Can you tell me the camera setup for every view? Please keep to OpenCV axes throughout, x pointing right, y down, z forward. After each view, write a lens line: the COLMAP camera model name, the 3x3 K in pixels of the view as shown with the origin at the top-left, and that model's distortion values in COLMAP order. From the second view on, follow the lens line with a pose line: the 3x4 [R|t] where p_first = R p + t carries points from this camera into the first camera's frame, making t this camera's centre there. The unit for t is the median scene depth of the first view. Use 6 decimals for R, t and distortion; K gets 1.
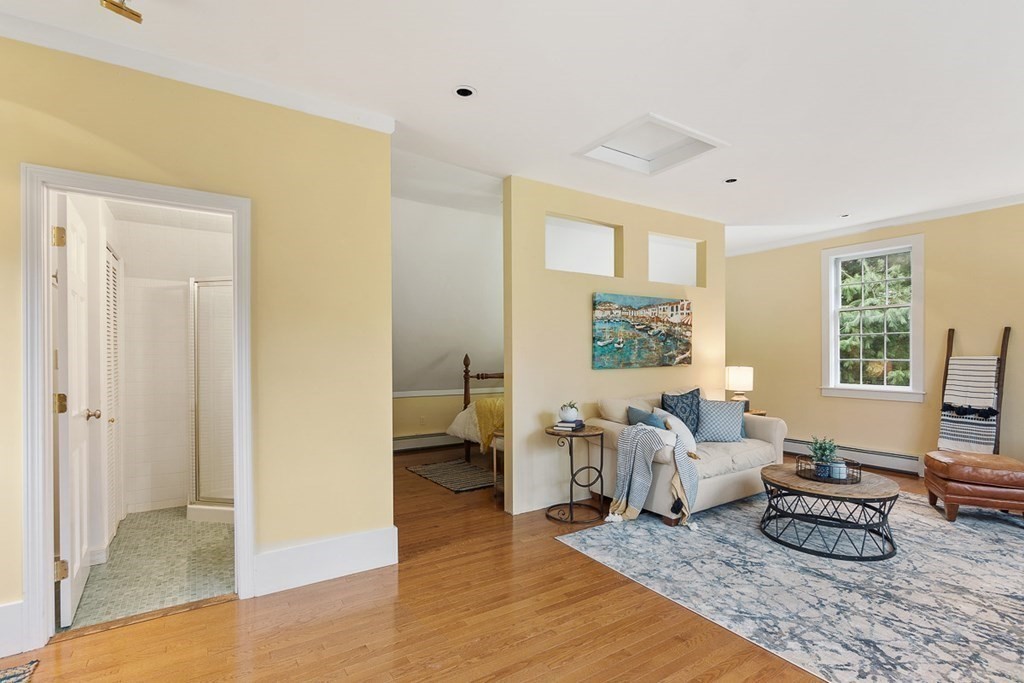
lens RADIAL K [[482.6, 0, 511.4], [0, 482.6, 349.4], [0, 0, 1]] dist [-0.003487, 0.001176]
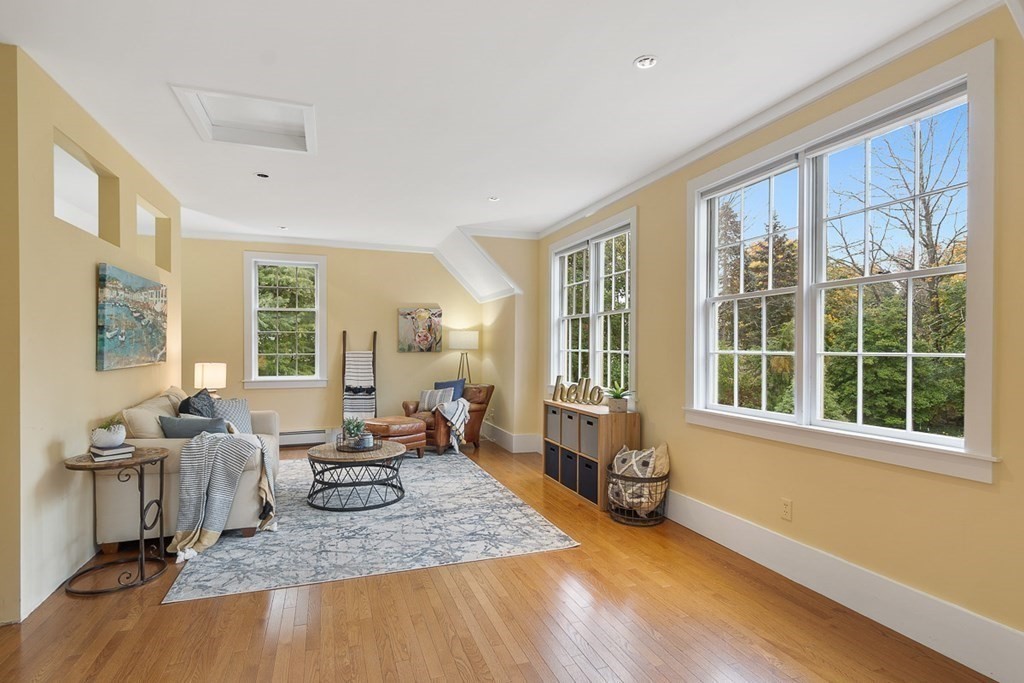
lens RADIAL K [[503.1, 0, 511.9], [0, 503.1, 346.6], [0, 0, 1]] dist [-0.000852, -0.000062]
pose [[0.241325, 0.005114, 0.970431, -0.507031], [-0.008498, 0.999959, -0.003156, 0.002865], [-0.970407, -0.007485, 0.241359, 0.302826]]
